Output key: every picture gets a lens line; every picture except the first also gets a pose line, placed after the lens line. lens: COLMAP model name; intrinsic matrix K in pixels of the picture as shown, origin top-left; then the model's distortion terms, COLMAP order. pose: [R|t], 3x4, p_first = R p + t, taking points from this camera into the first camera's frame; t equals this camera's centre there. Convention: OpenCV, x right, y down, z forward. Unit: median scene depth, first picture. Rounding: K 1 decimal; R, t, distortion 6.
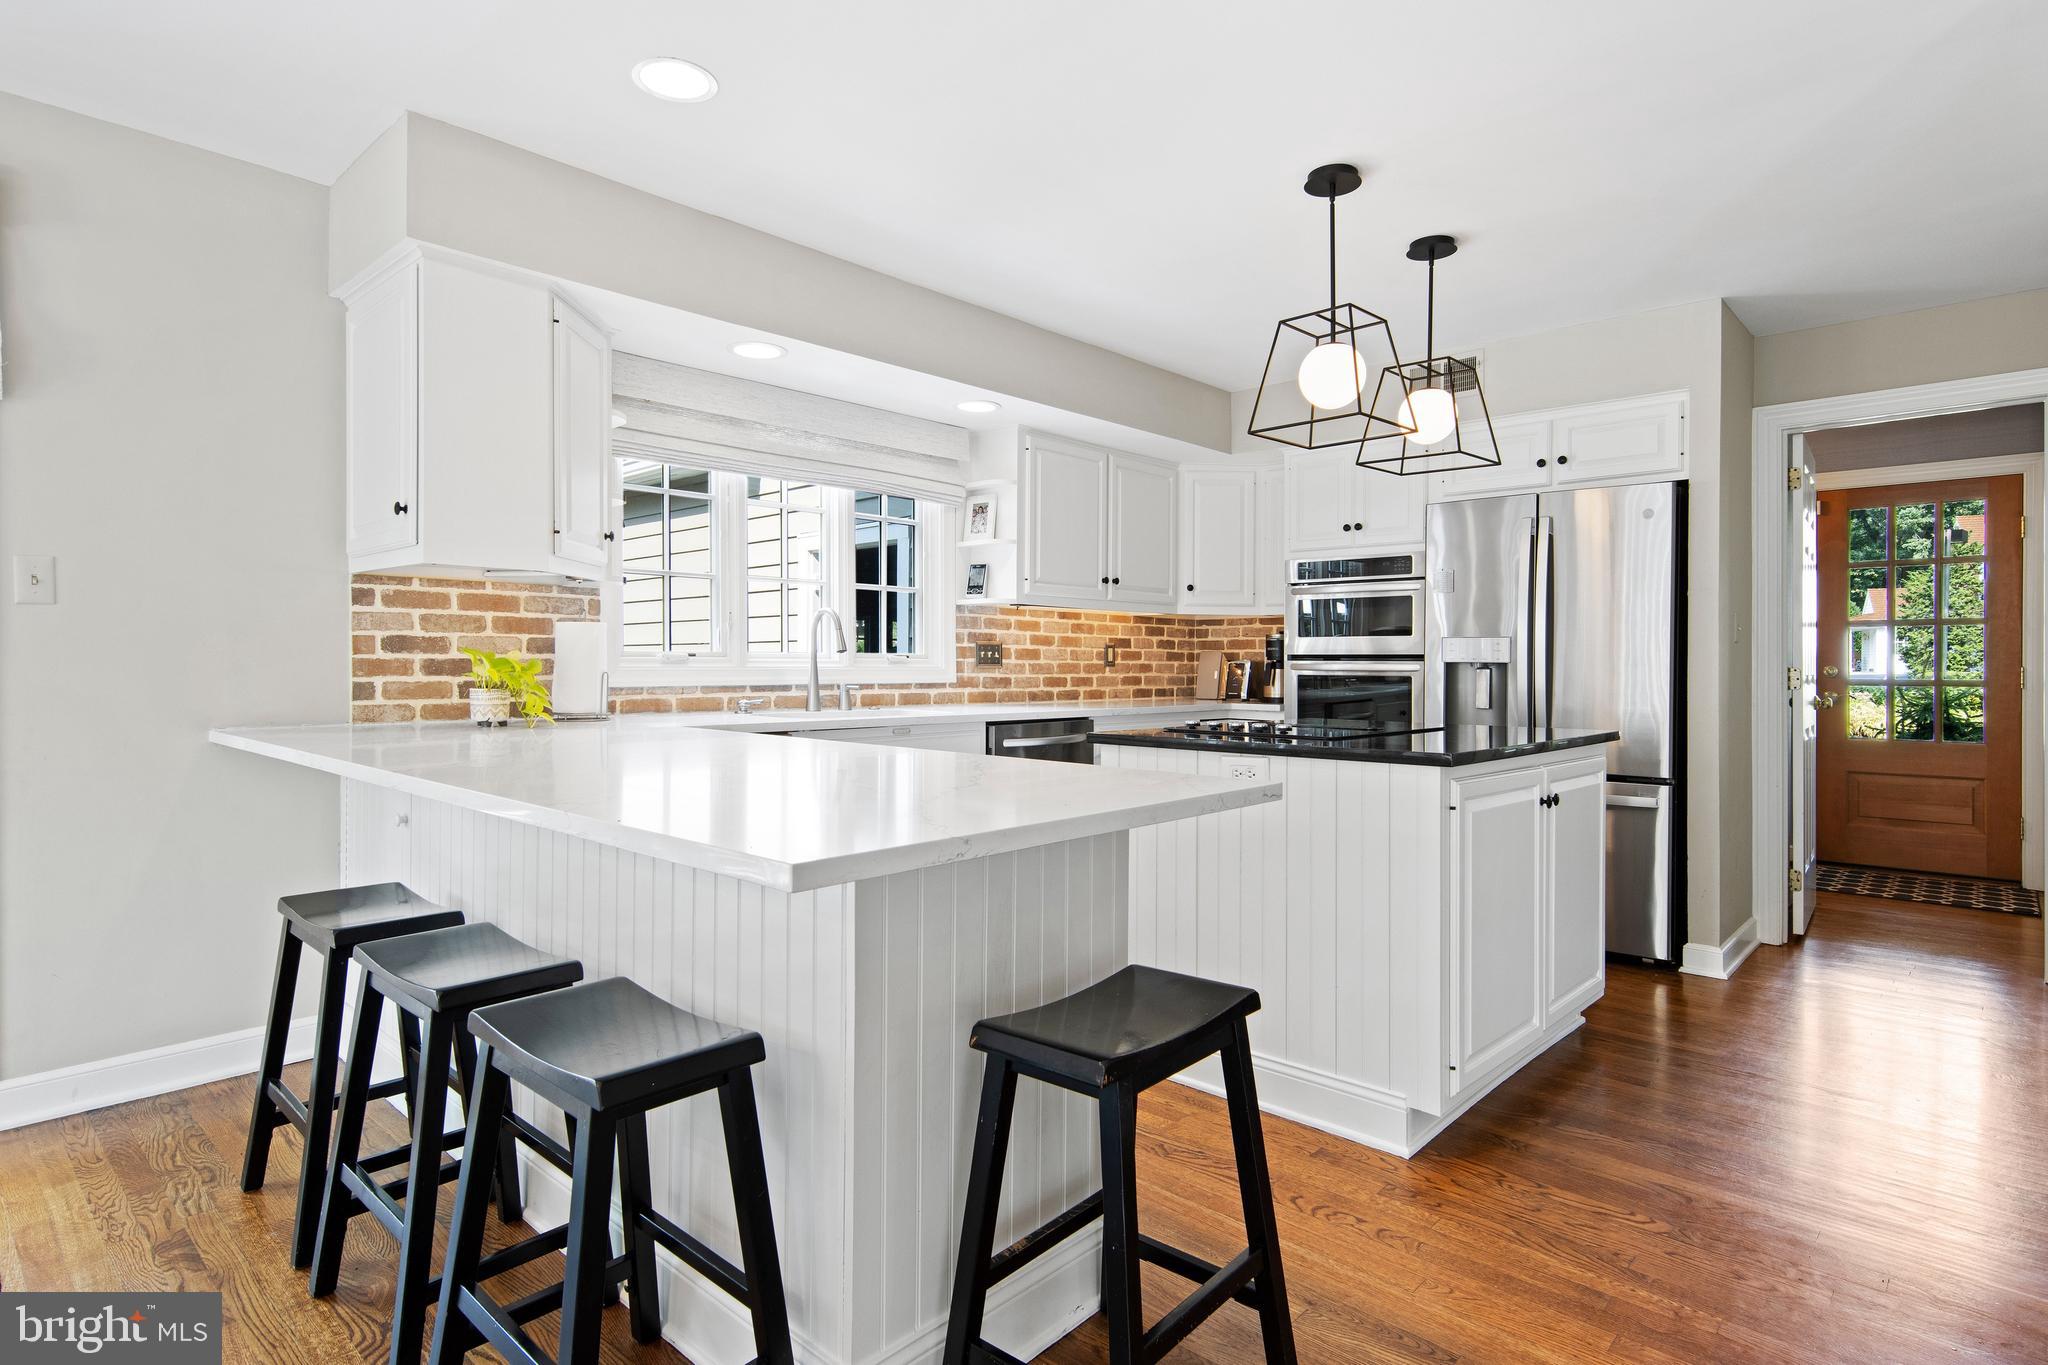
lens RADIAL K [[1065.2, 0, 1019.6], [0, 1065.2, 660.4], [0, 0, 1]] dist [0.005244, 0.000377]
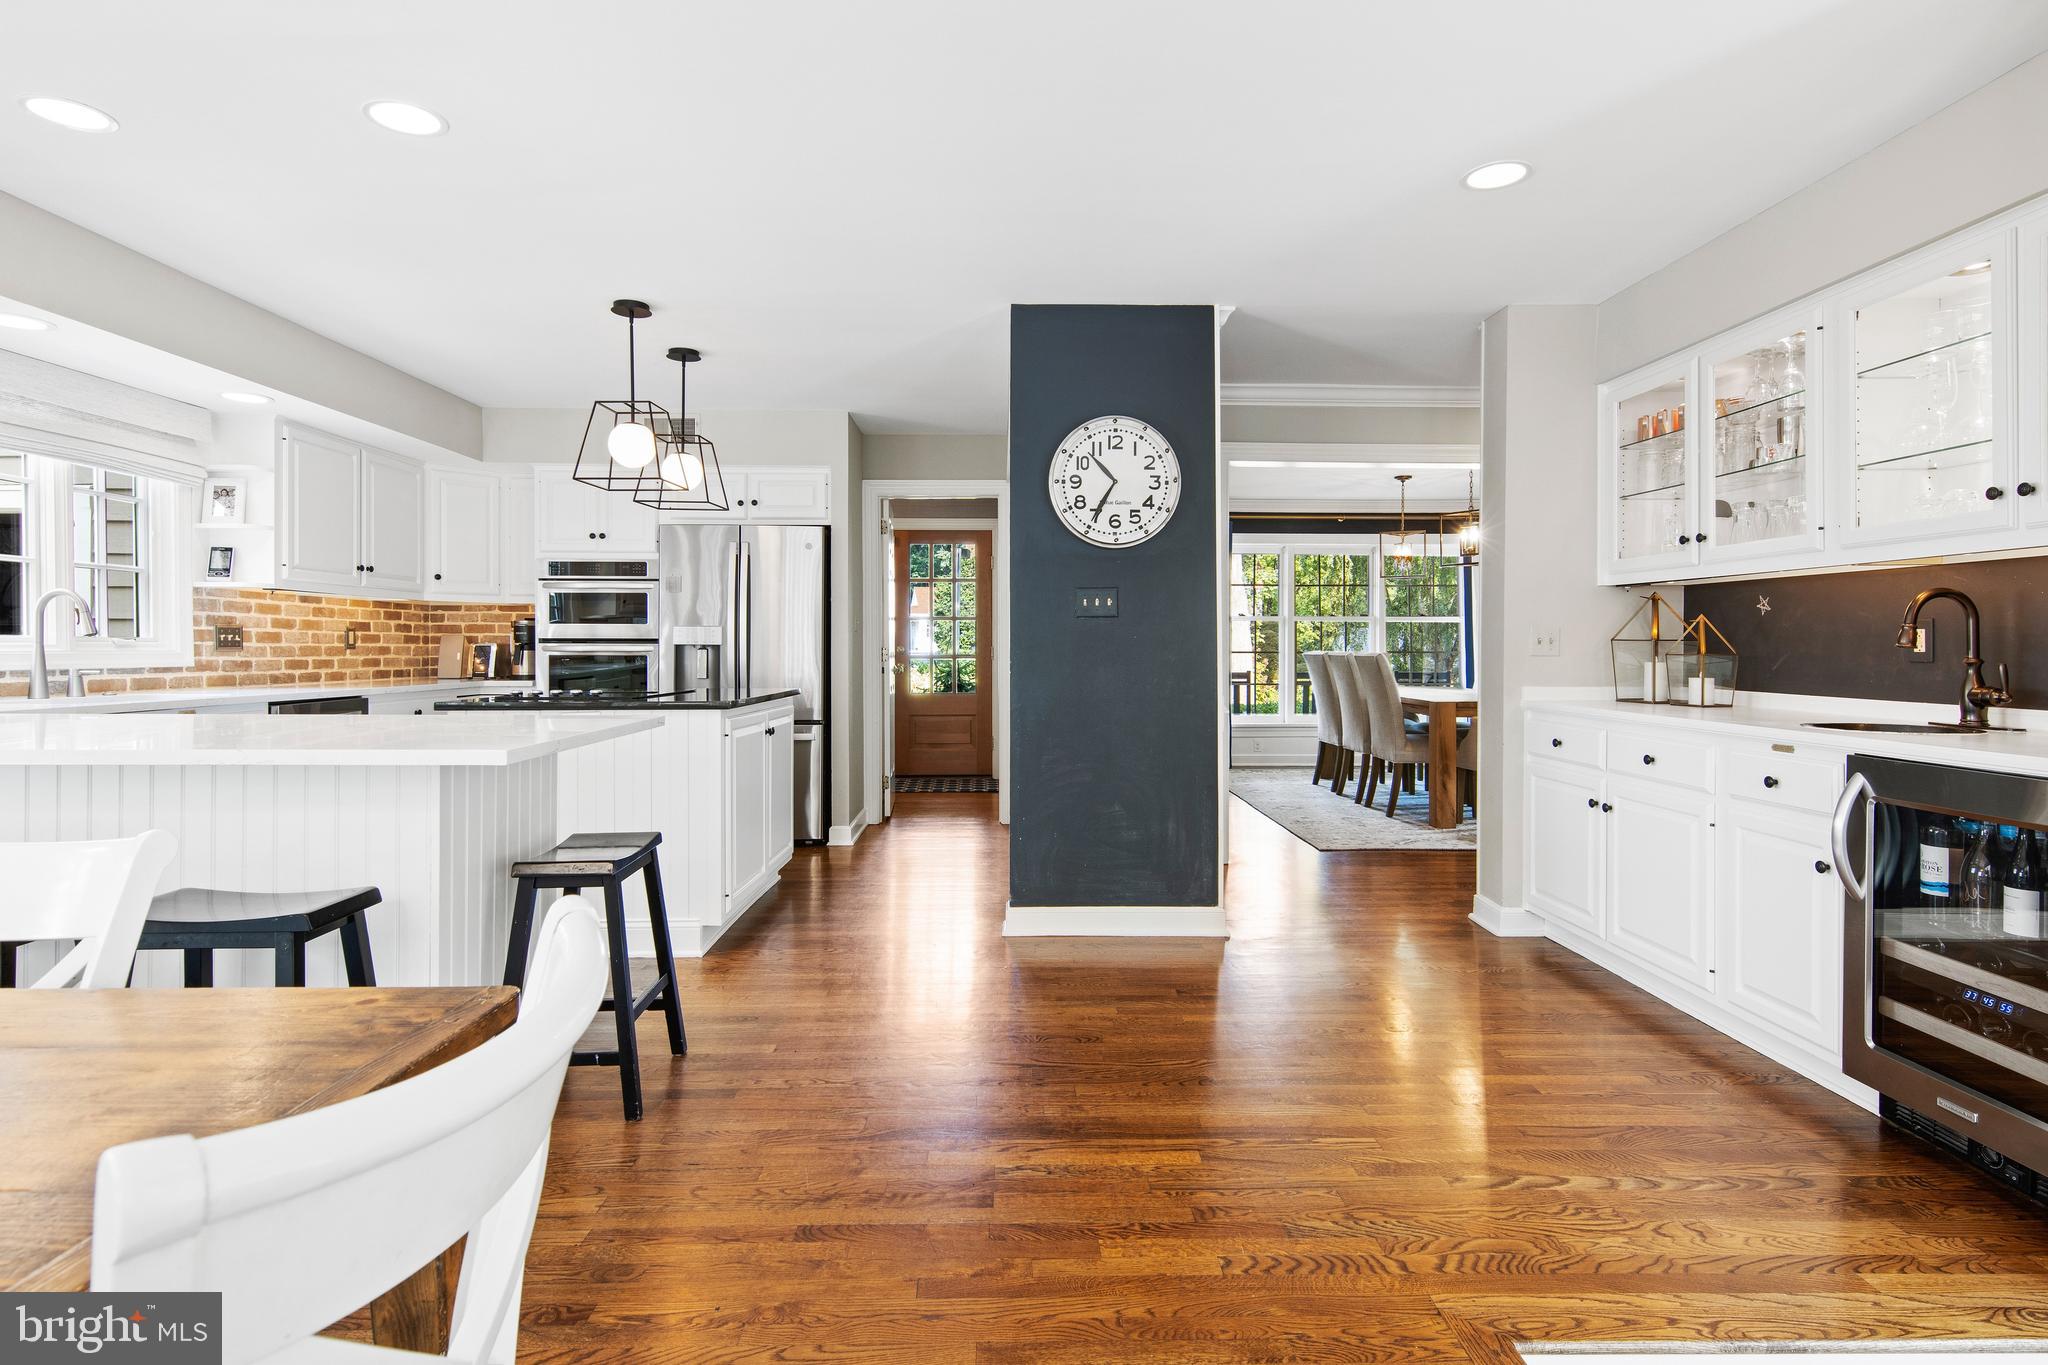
lens RADIAL K [[1046.2, 0, 1024.0], [0, 1046.2, 682.5], [0, 0, 1]] dist [0.012296, 0.000076]
pose [[0.714470, -0.028100, 0.699101, -0.187174], [0.000550, 0.999215, 0.039600, -0.002240], [-0.699665, -0.027909, 0.713925, -0.221127]]
